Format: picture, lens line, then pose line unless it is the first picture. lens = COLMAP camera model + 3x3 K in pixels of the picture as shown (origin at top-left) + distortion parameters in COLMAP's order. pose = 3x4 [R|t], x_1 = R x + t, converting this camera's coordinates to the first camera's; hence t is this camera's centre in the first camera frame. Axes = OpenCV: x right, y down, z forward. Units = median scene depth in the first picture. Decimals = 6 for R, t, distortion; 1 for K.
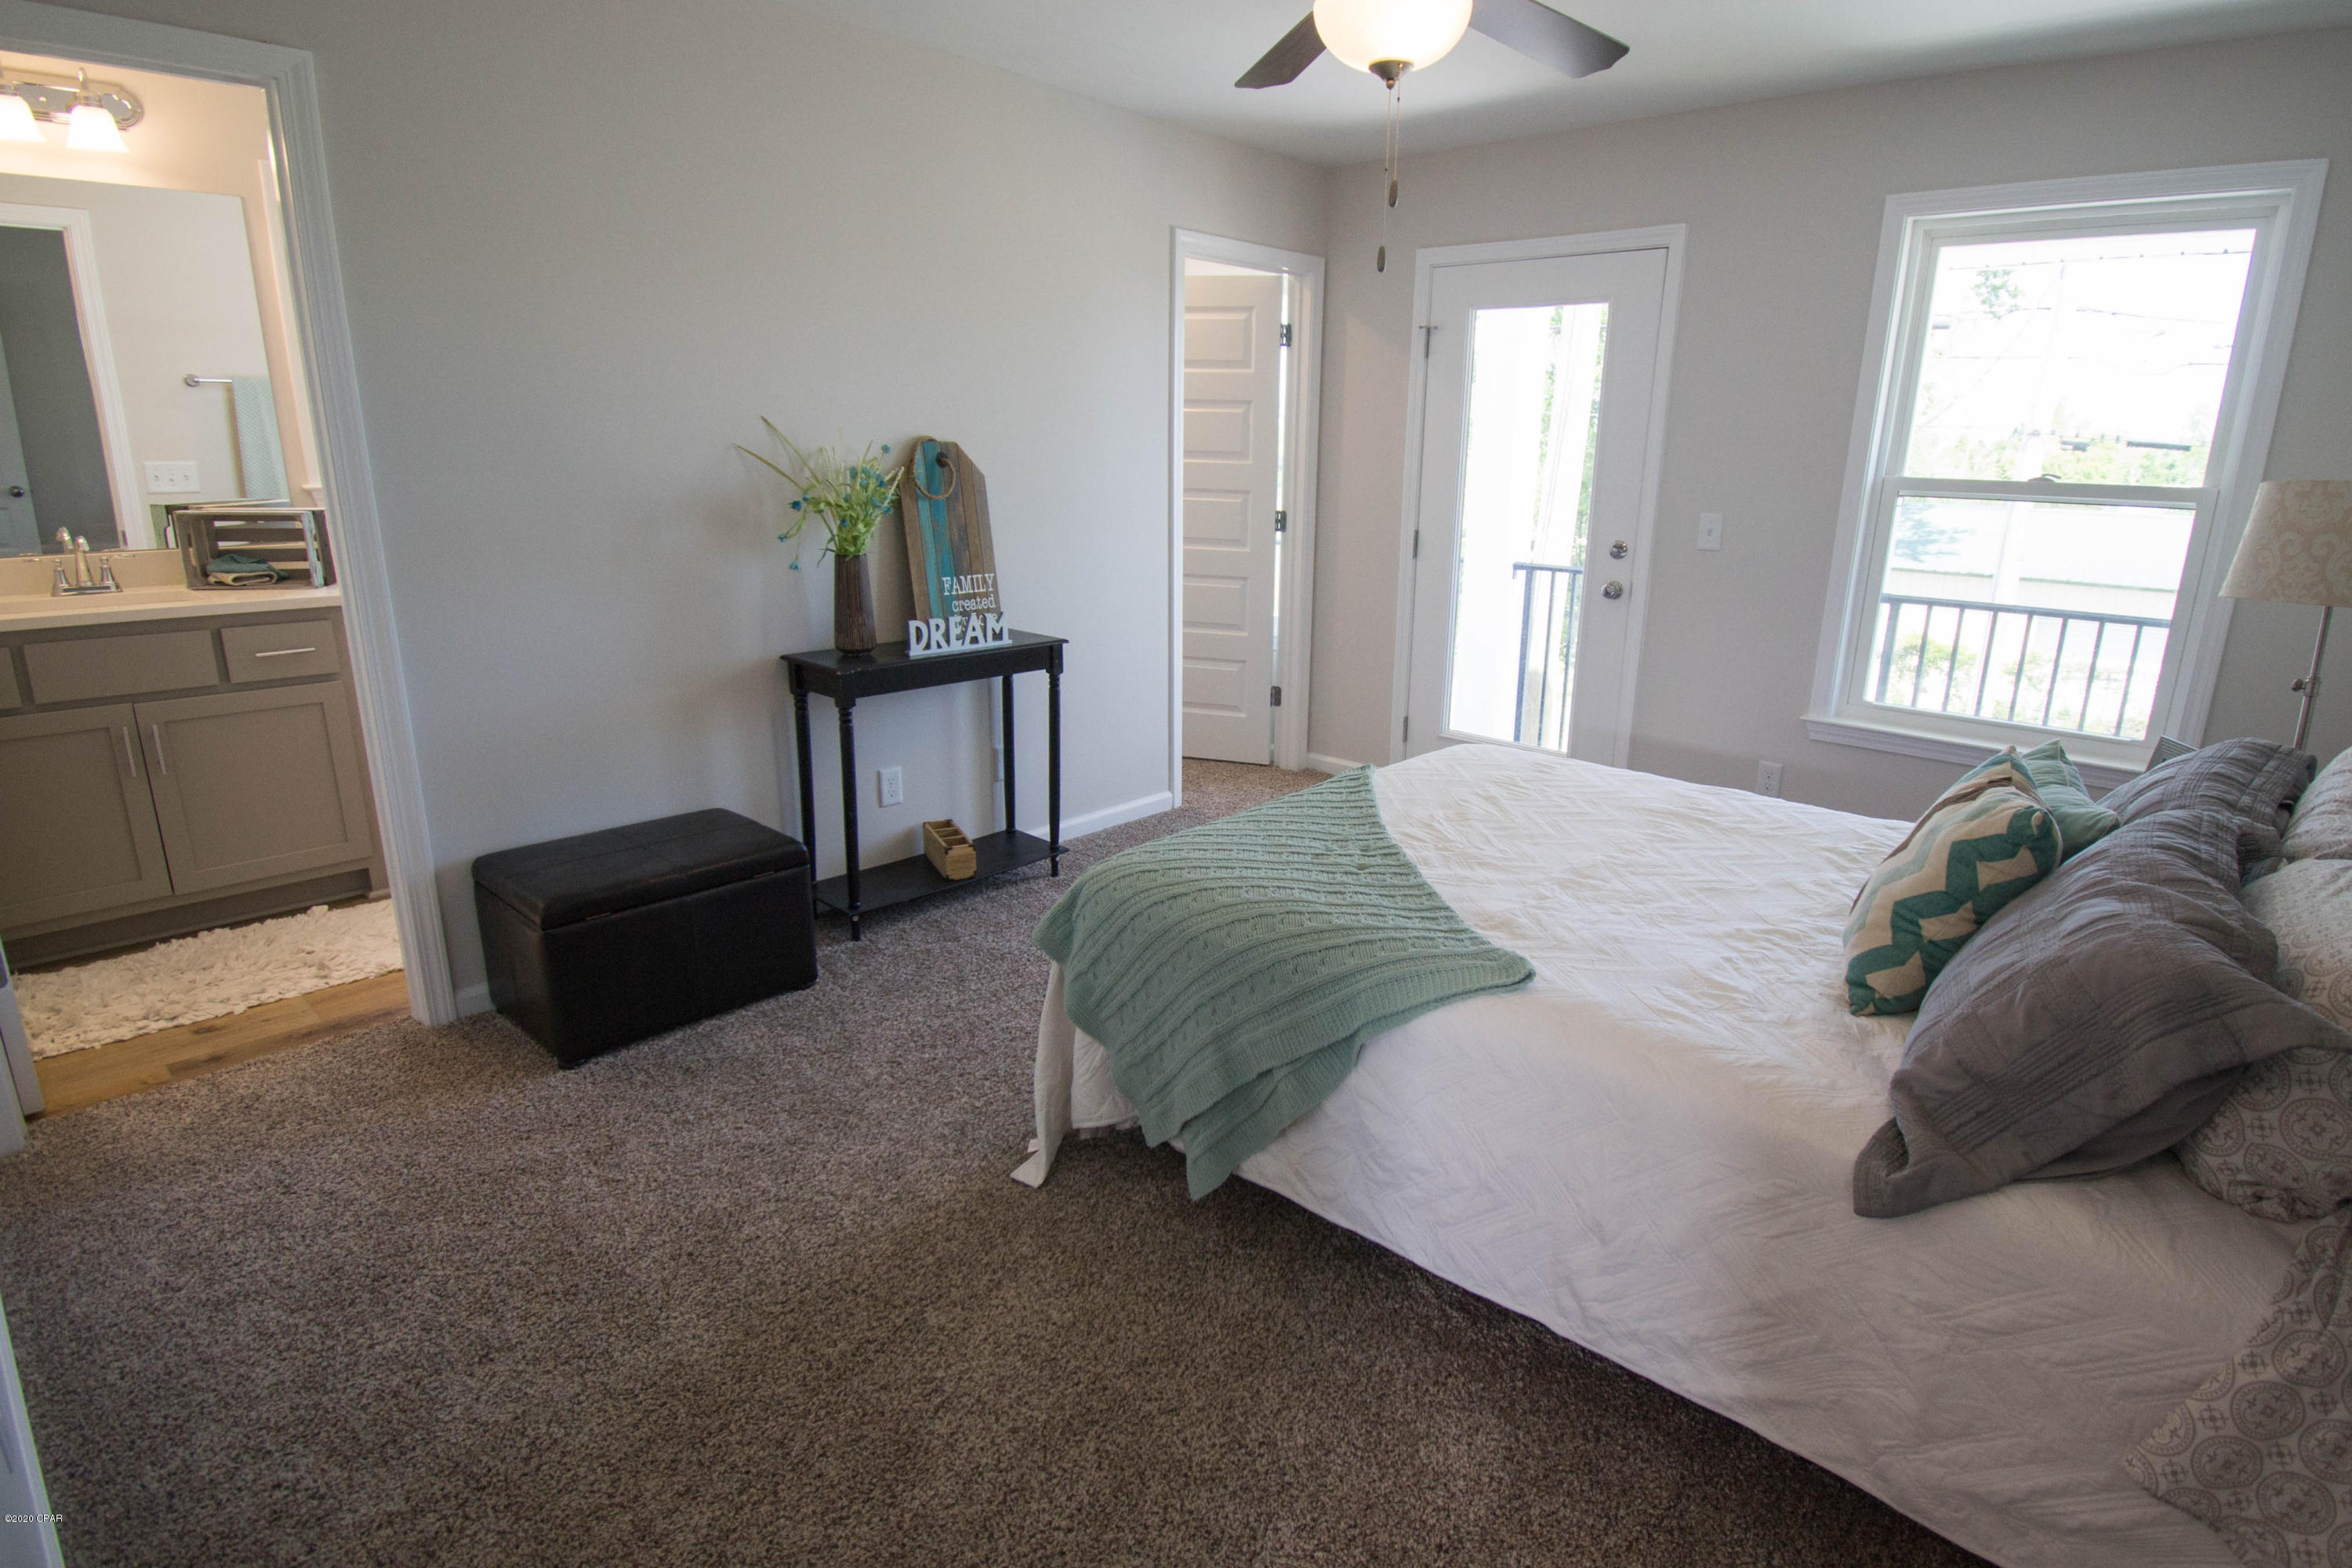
lens RADIAL K [[1236.1, 0, 1180.4], [0, 1236.1, 749.0], [0, 0, 1]] dist [-0.004245, -0.001530]
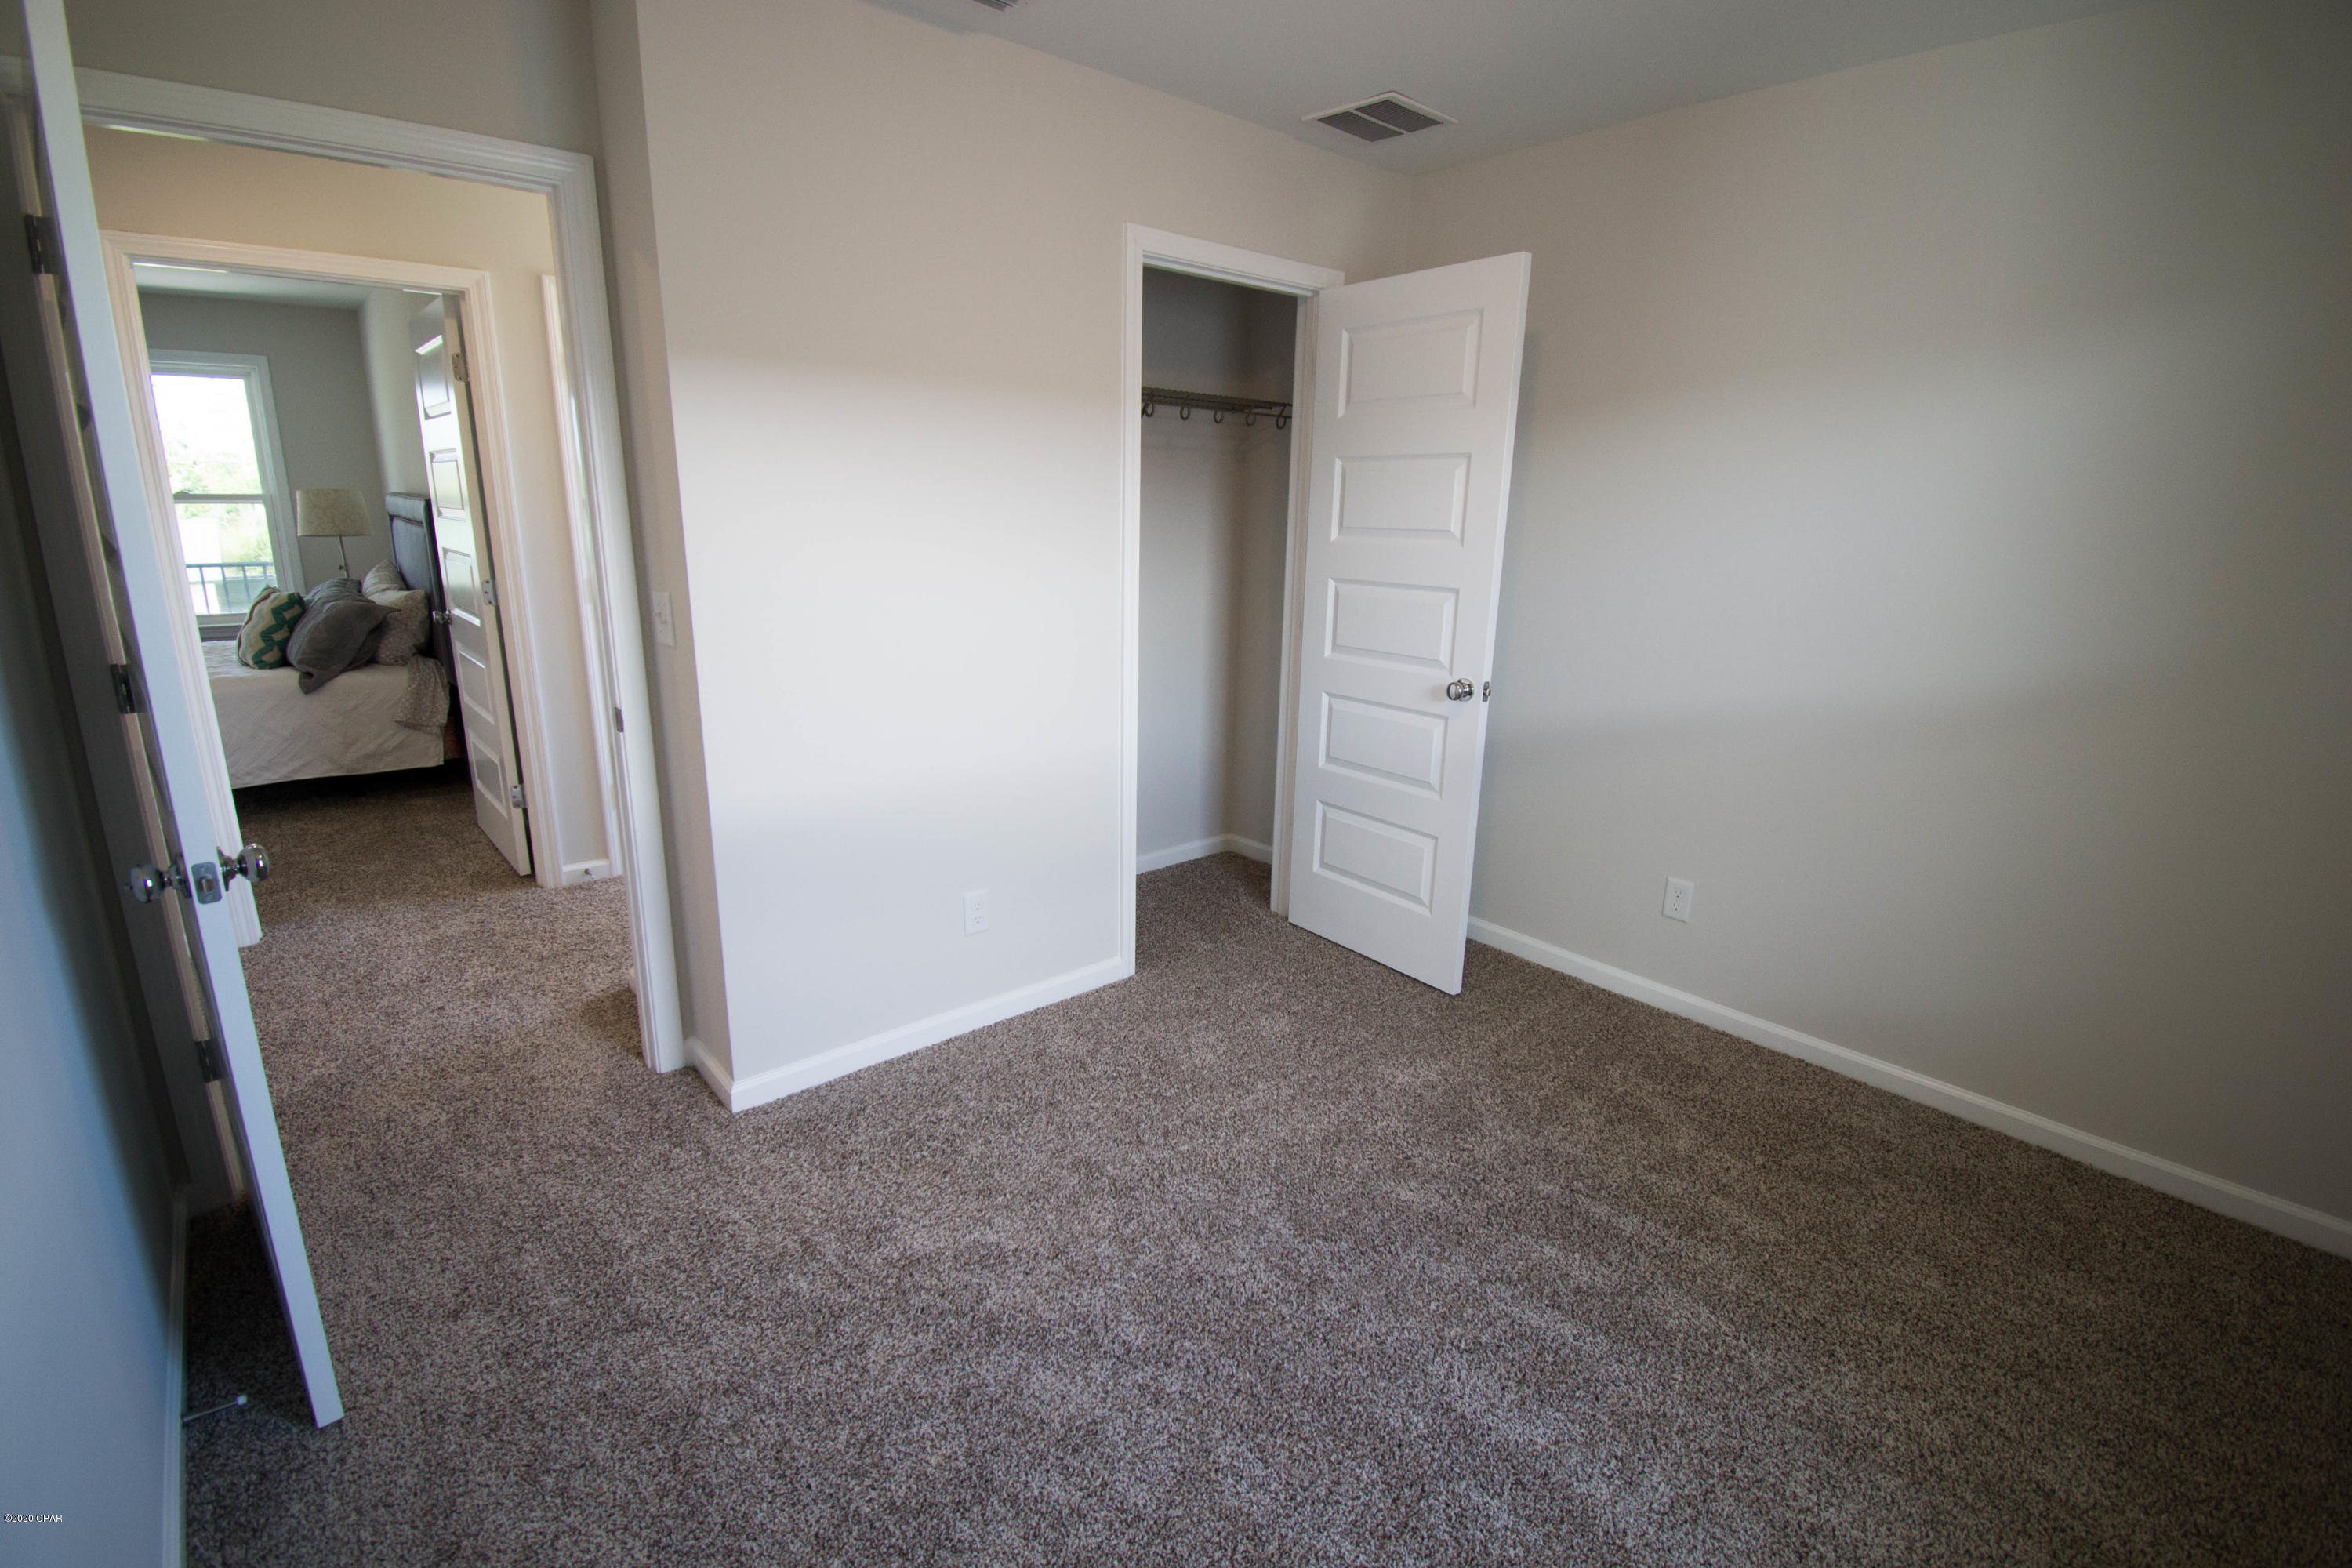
lens RADIAL K [[1128.2, 0, 1176.0], [0, 1128.2, 784.0], [0, 0, 1]] dist [-0.002141, -0.000430]
pose [[0.150678, -0.259545, 0.953904, -1.806984], [0.229939, 0.947658, 0.221524, 0.387799], [-0.961470, 0.185961, 0.202471, -1.629131]]
